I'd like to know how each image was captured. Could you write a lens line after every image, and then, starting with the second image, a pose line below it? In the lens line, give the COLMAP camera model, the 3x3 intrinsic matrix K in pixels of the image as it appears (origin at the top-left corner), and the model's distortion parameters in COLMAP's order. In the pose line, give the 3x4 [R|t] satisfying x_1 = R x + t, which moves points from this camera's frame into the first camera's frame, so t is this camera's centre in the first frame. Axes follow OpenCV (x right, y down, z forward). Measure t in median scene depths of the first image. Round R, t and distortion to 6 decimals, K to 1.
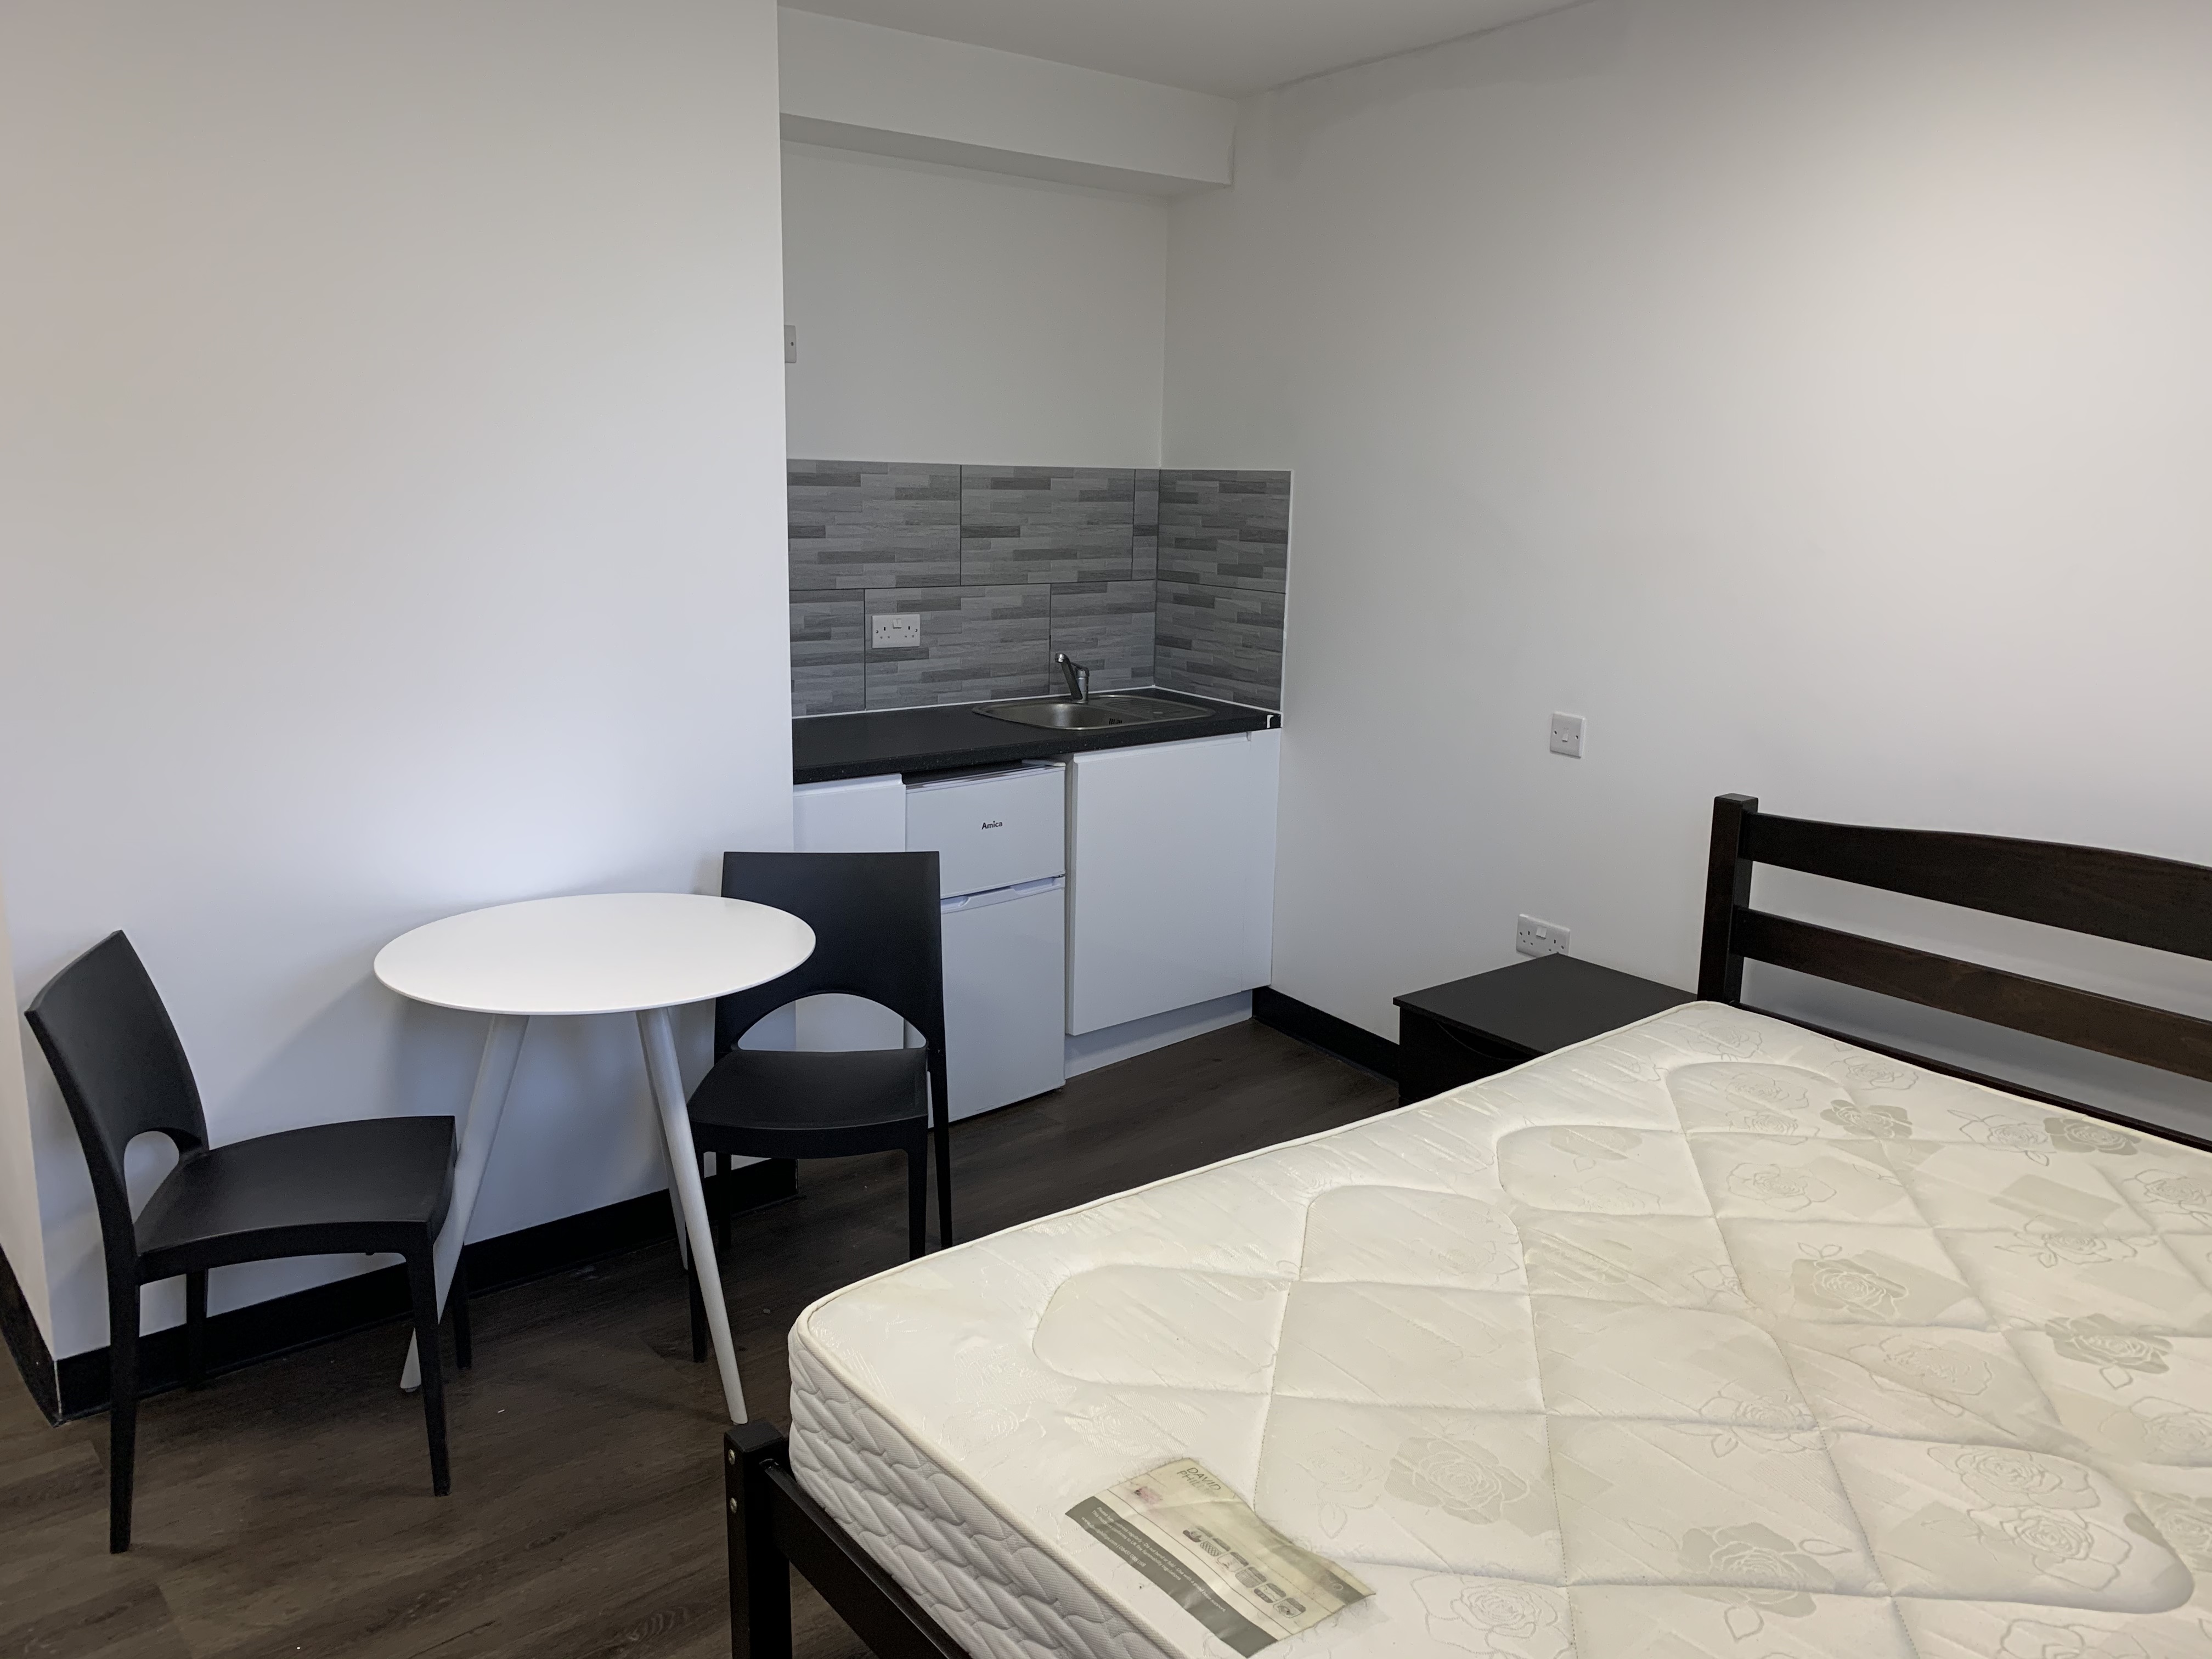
lens RADIAL K [[1675.6, 0, 1106.0], [0, 1675.6, 829.5], [0, 0, 1]] dist [0.029992, 0.001411]
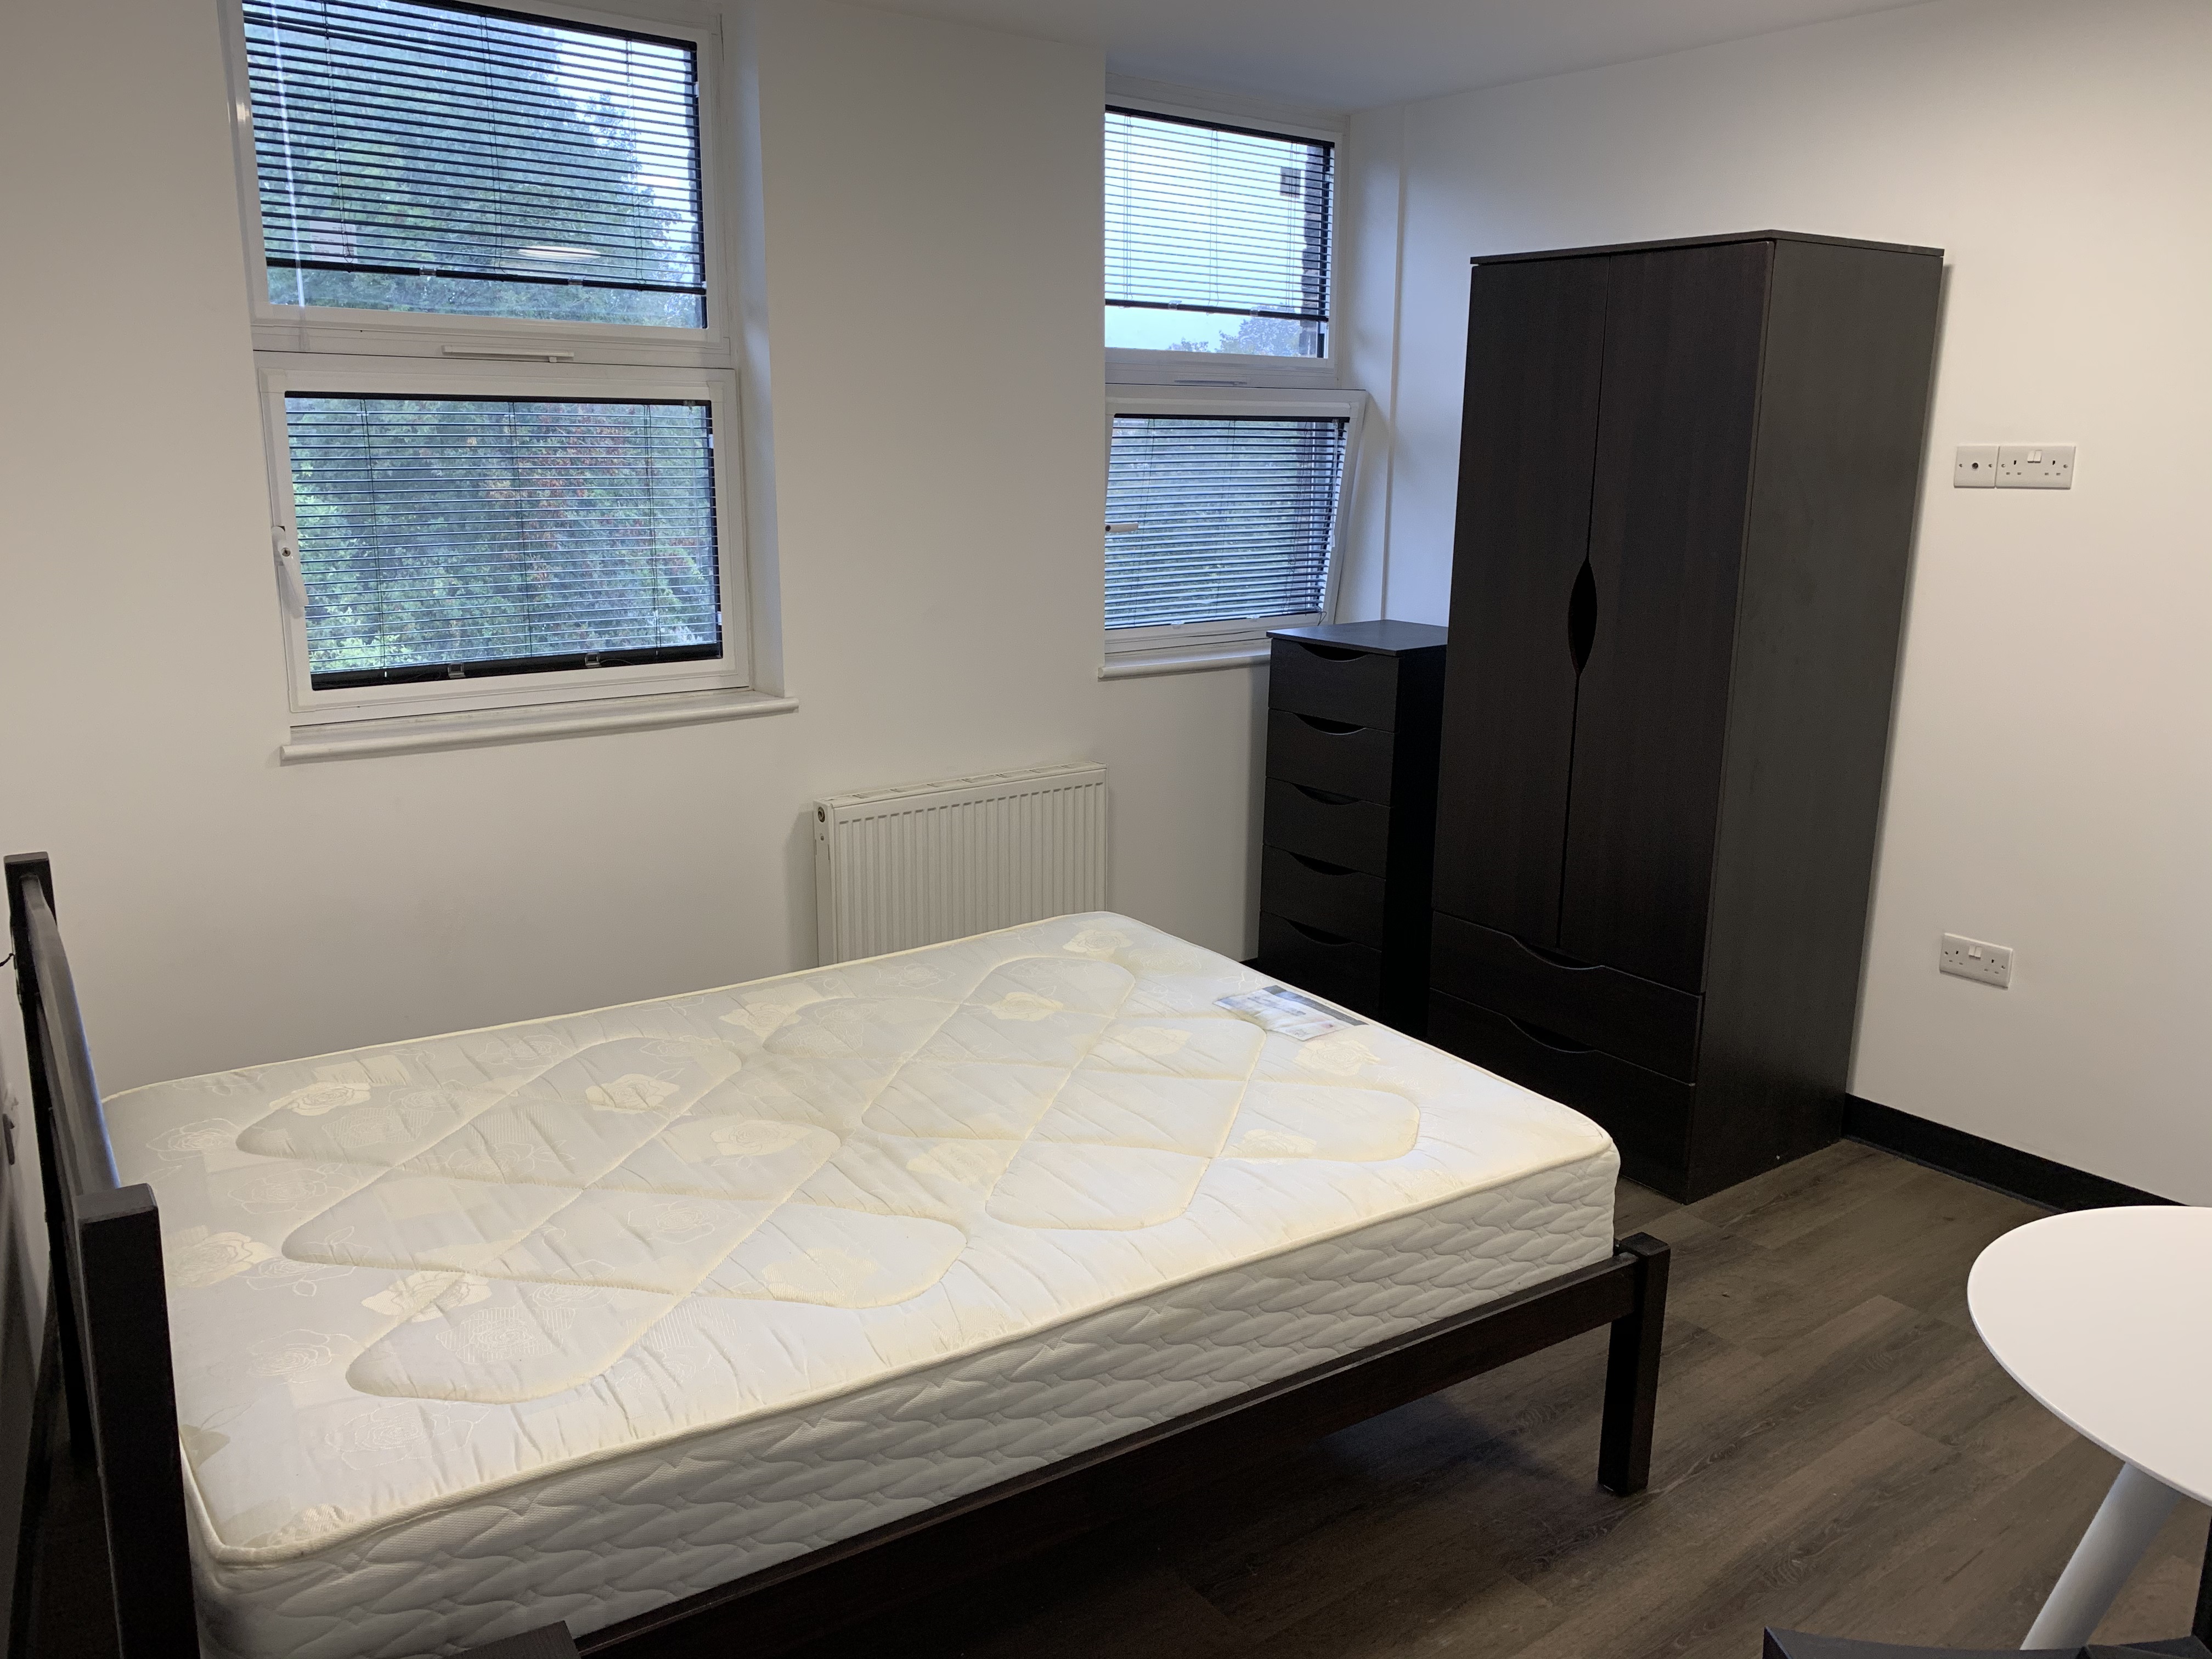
lens RADIAL K [[1675.6, 0, 1106.0], [0, 1675.6, 829.5], [0, 0, 1]] dist [0.029992, 0.001411]
pose [[-0.998074, -0.040038, 0.047390, 0.182600], [-0.015525, 0.900759, 0.434042, -0.569106], [-0.060066, 0.432470, -0.899645, 2.521647]]
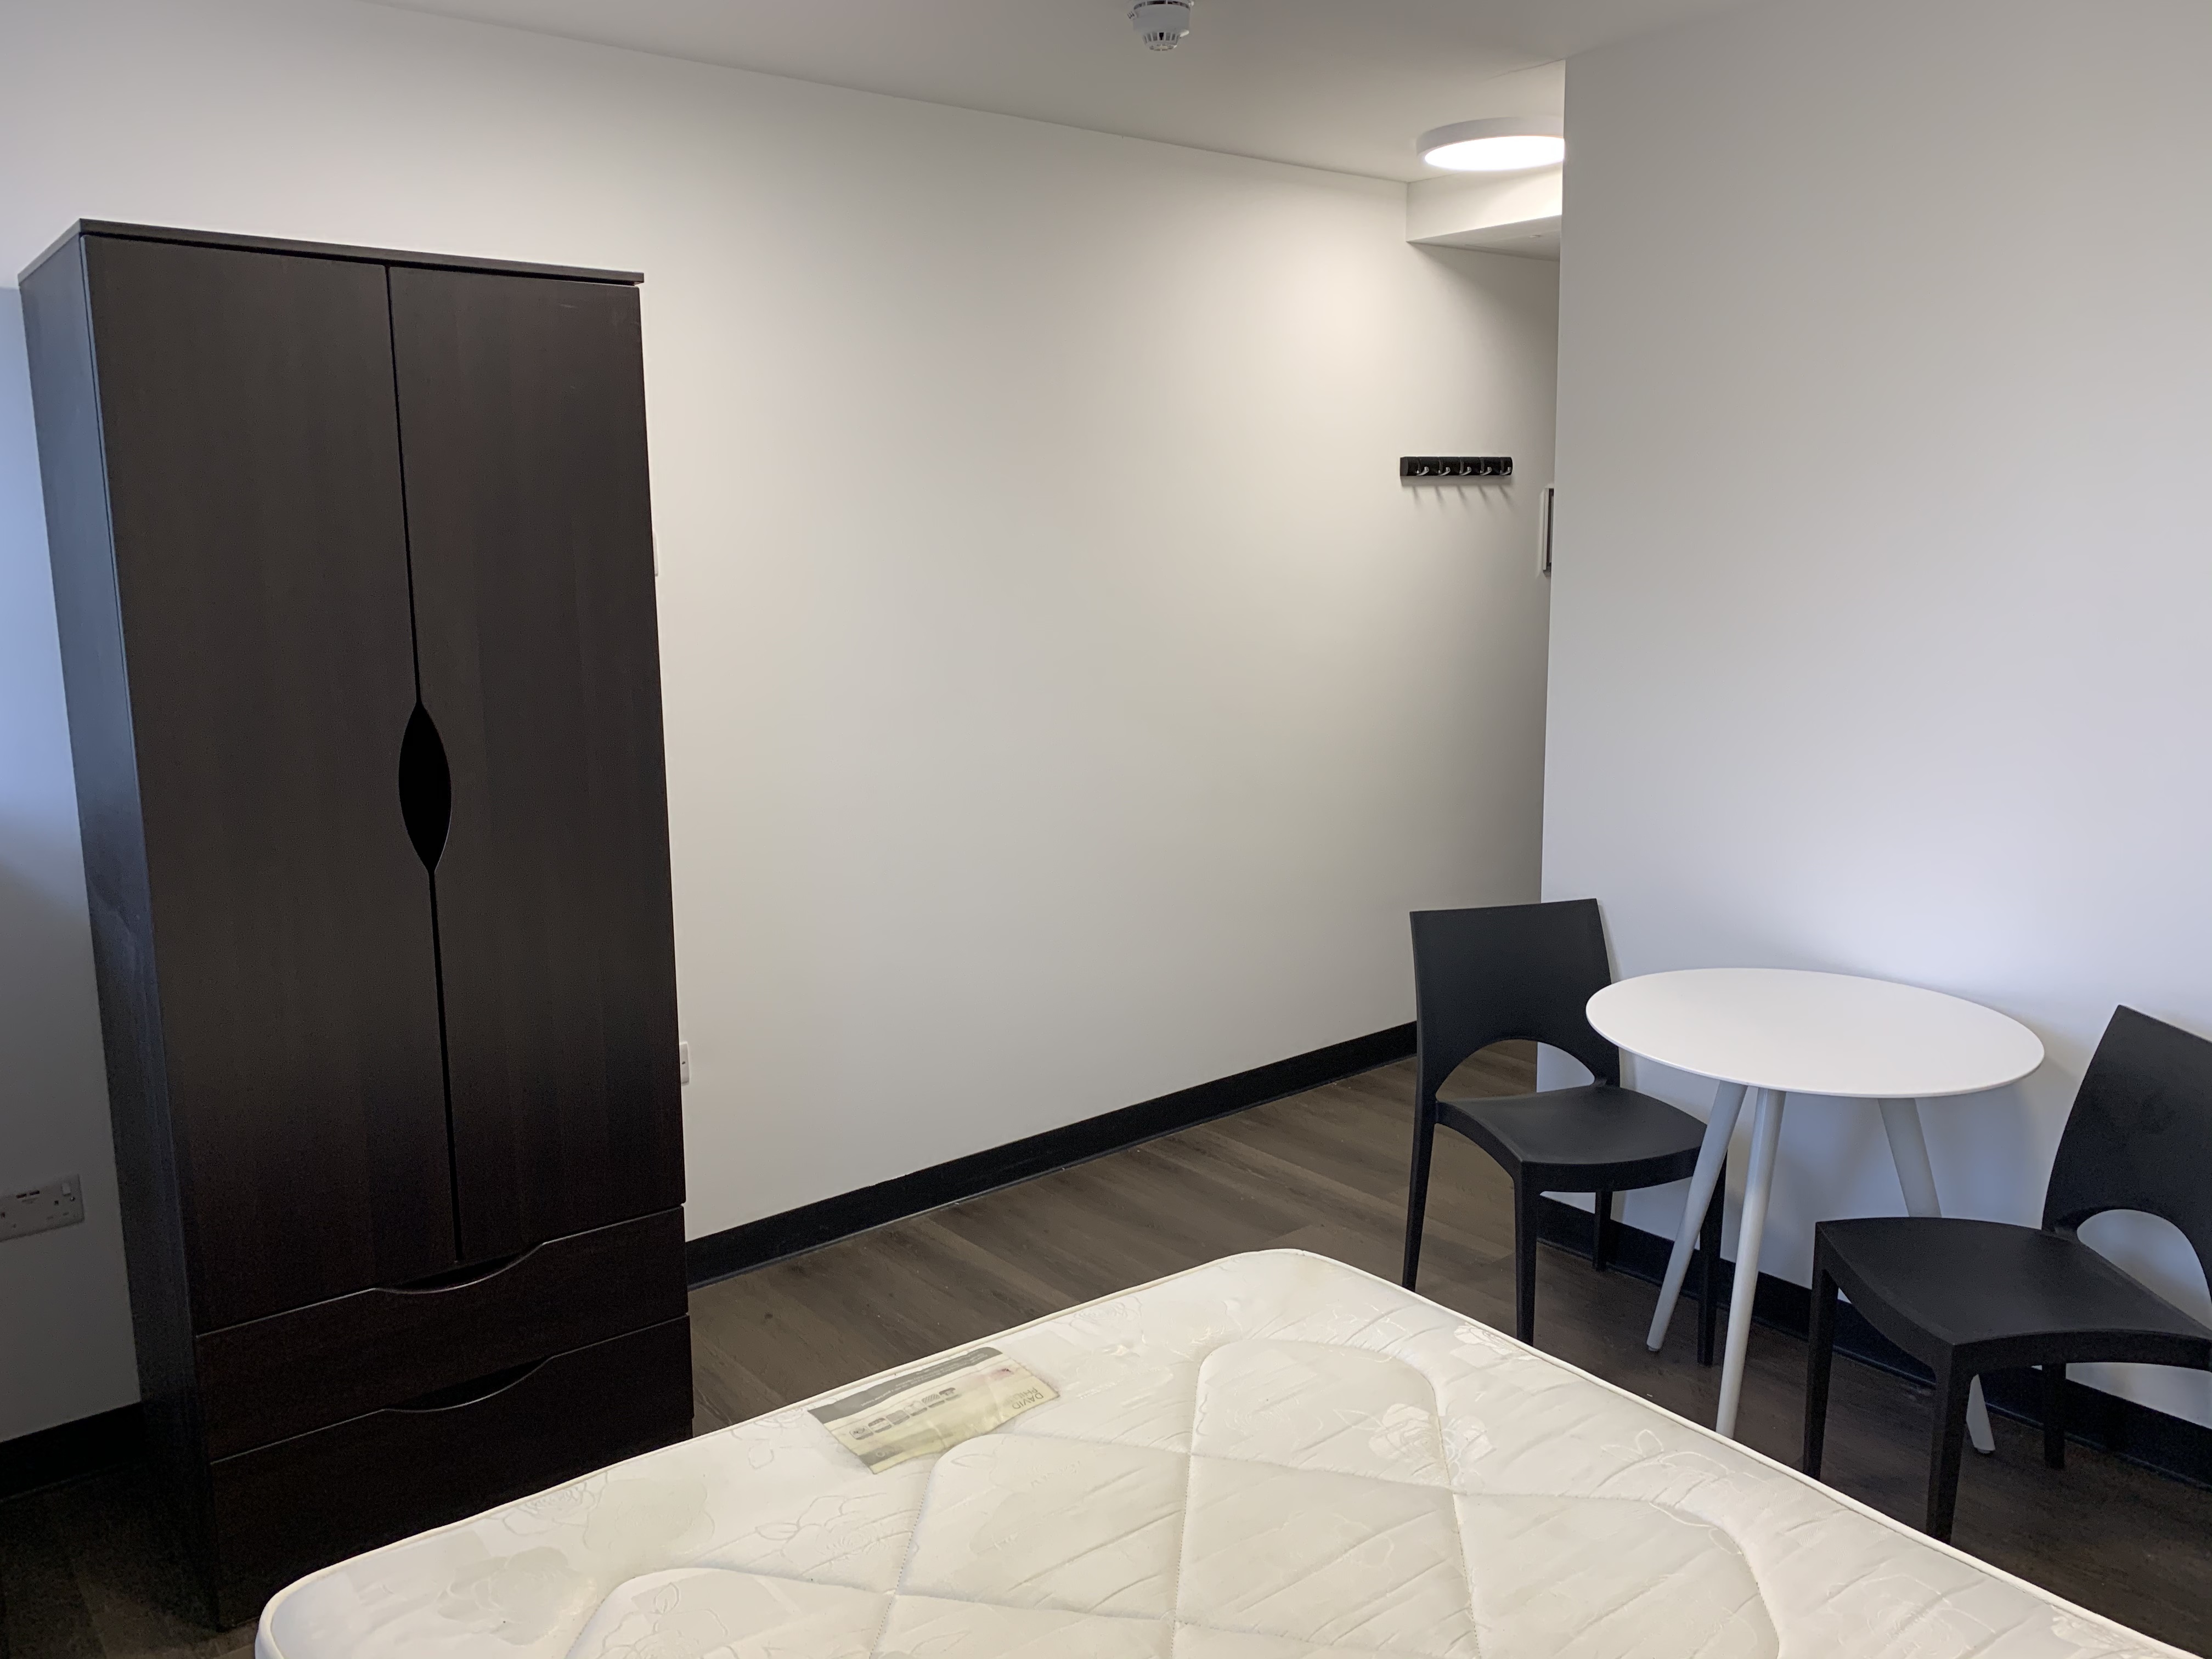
lens RADIAL K [[1675.6, 0, 1106.0], [0, 1675.6, 829.5], [0, 0, 1]] dist [0.029992, 0.001411]
pose [[0.004188, 0.172230, -0.985048, 1.178299], [-0.207964, 0.963669, 0.167608, -0.219697], [0.978128, 0.204152, 0.039853, 0.933559]]
